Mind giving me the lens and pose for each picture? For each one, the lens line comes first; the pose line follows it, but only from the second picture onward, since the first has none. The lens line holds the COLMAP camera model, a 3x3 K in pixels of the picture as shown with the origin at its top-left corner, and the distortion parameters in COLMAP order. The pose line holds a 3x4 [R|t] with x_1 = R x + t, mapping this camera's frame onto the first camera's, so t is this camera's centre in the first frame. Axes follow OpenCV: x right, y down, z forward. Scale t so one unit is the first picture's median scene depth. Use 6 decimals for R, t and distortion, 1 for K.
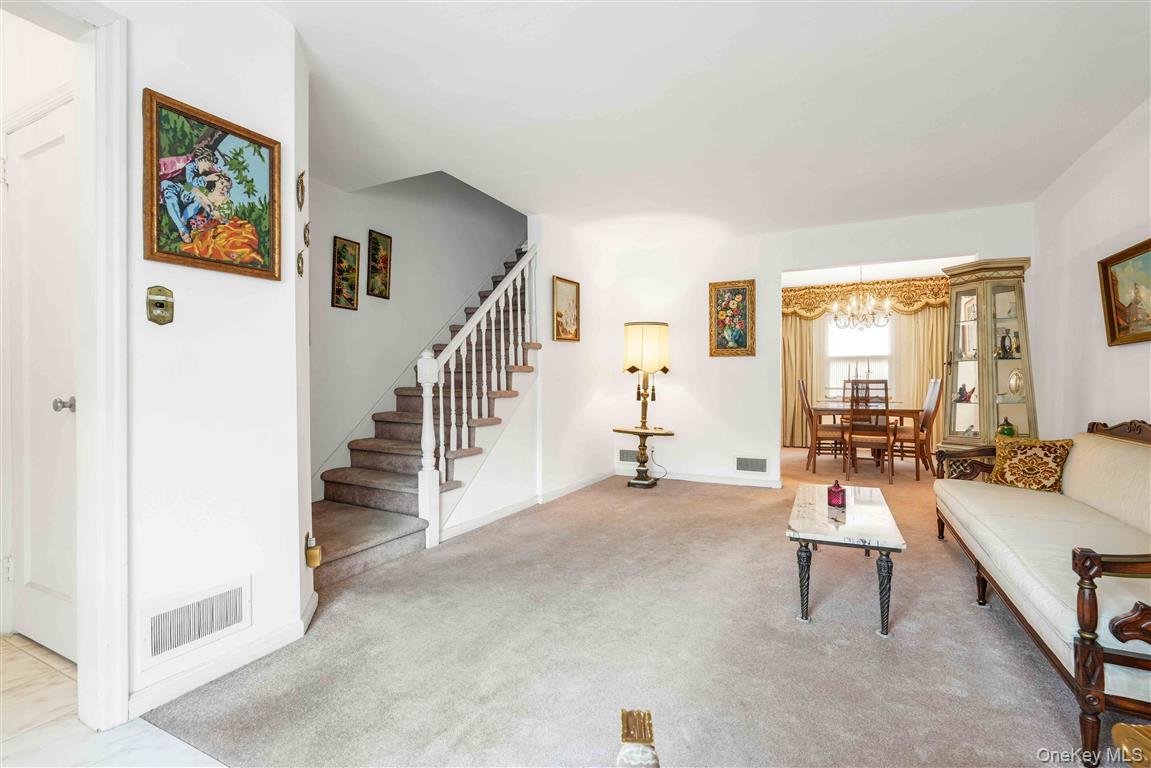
lens RADIAL K [[516.3, 0, 561.8], [0, 516.3, 379.9], [0, 0, 1]] dist [-0.020785, 0.008677]
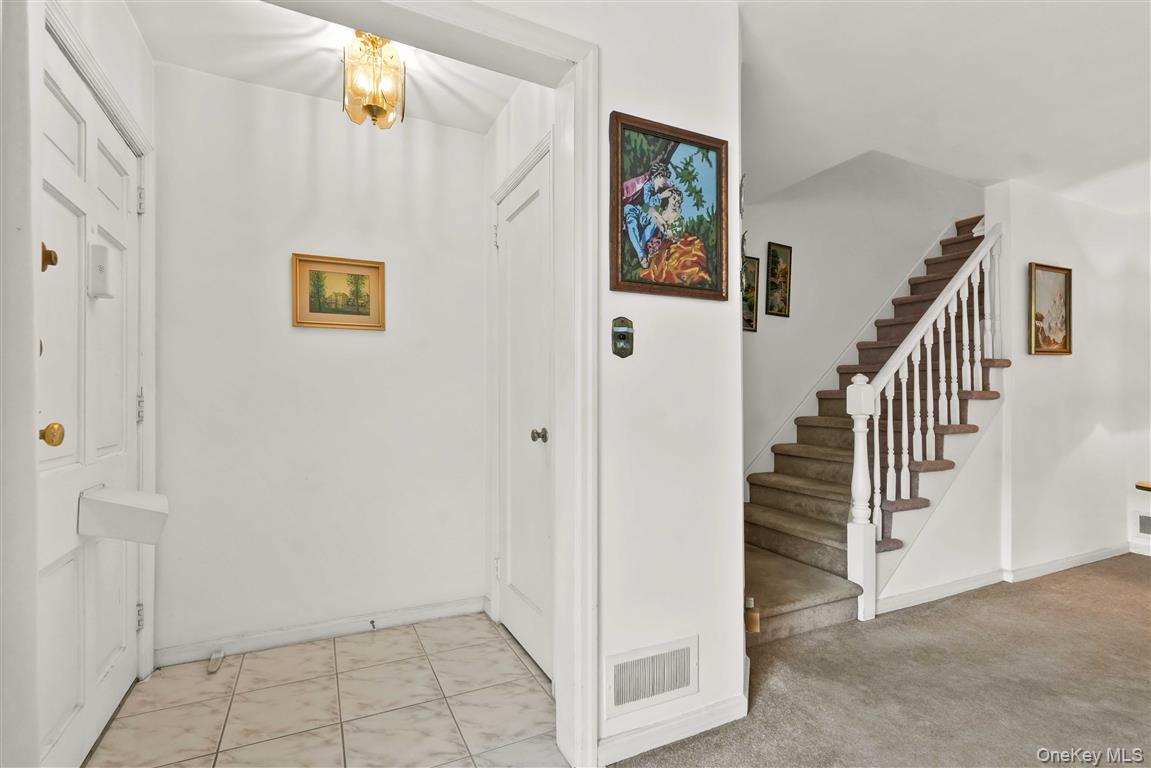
lens RADIAL K [[508.1, 0, 569.5], [0, 508.1, 399.8], [0, 0, 1]] dist [-0.013597, 0.006578]
pose [[0.802001, 0.001822, -0.597320, -0.160589], [-0.003914, 0.999990, -0.002205, -0.014390], [0.597310, 0.004106, 0.802000, 0.098352]]
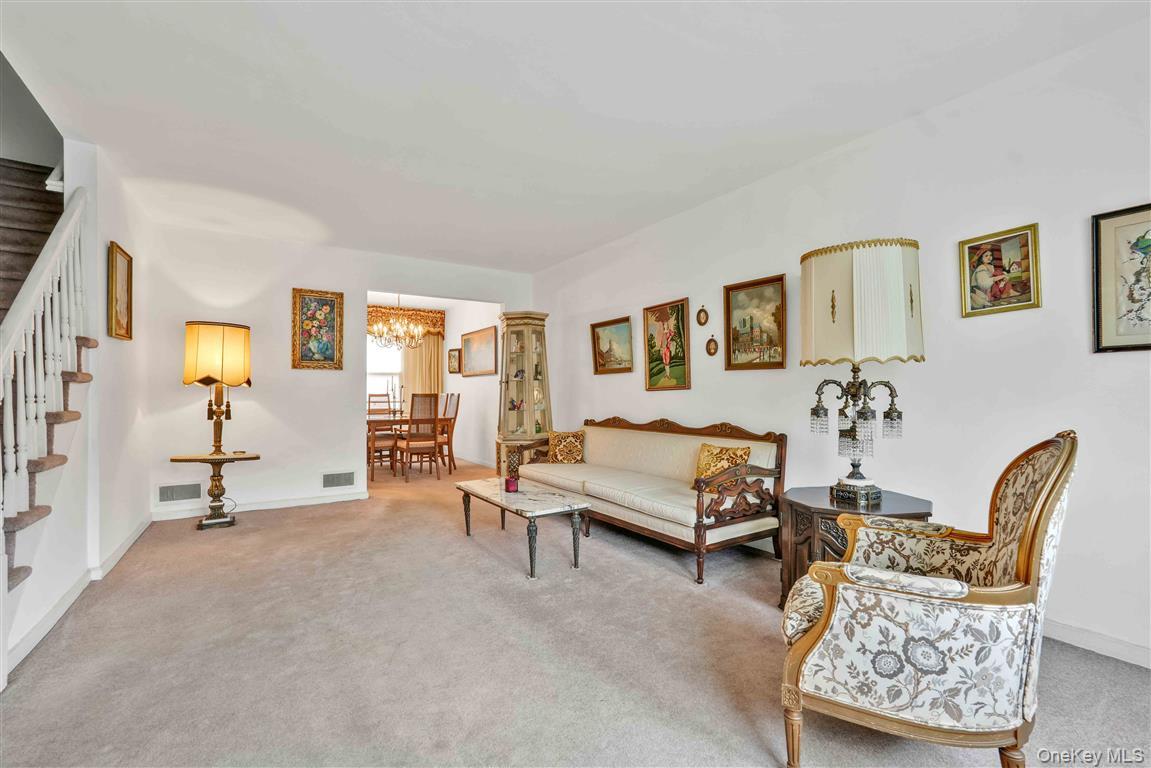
lens RADIAL K [[516.3, 0, 588.6], [0, 516.3, 394.7], [0, 0, 1]] dist [-0.020785, 0.008677]
pose [[0.482076, -0.001091, 0.876129, -0.443672], [-0.001058, 0.999998, 0.001827, -0.001680], [-0.876129, -0.001808, 0.482074, 0.177606]]
